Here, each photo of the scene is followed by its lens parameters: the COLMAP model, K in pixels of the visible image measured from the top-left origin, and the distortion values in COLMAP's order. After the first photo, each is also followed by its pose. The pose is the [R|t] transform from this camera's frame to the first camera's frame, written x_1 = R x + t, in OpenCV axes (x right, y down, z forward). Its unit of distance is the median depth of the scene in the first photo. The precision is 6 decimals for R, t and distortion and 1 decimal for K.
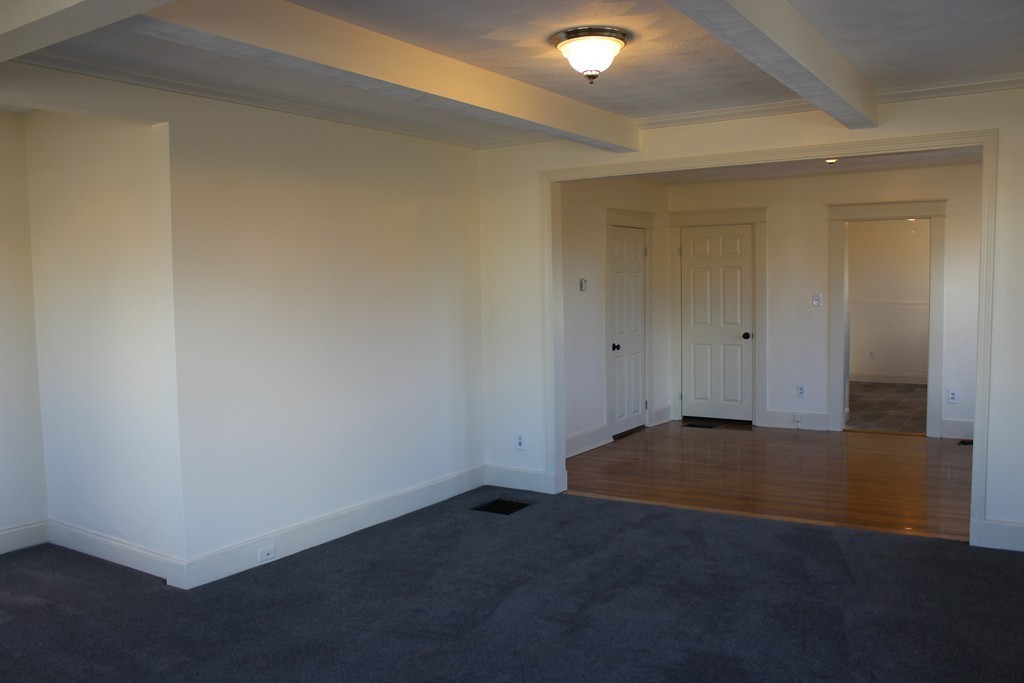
lens RADIAL K [[855.3, 0, 512.3], [0, 855.3, 341.1], [0, 0, 1]] dist [-0.113032, 0.055488]
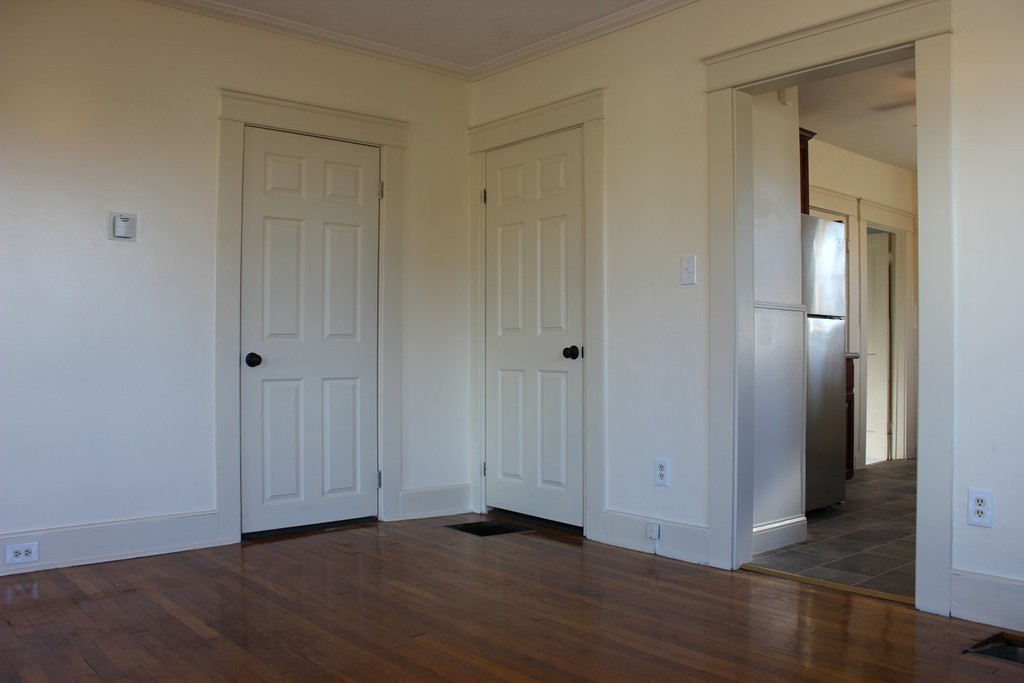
lens RADIAL K [[855.3, 0, 511.1], [0, 855.3, 344.8], [0, 0, 1]] dist [-0.113032, 0.055488]
pose [[0.953084, 0.019183, -0.302096, 0.399690], [-0.041759, 0.996780, -0.068454, 0.025421], [0.299810, 0.077857, 0.950817, 0.528804]]
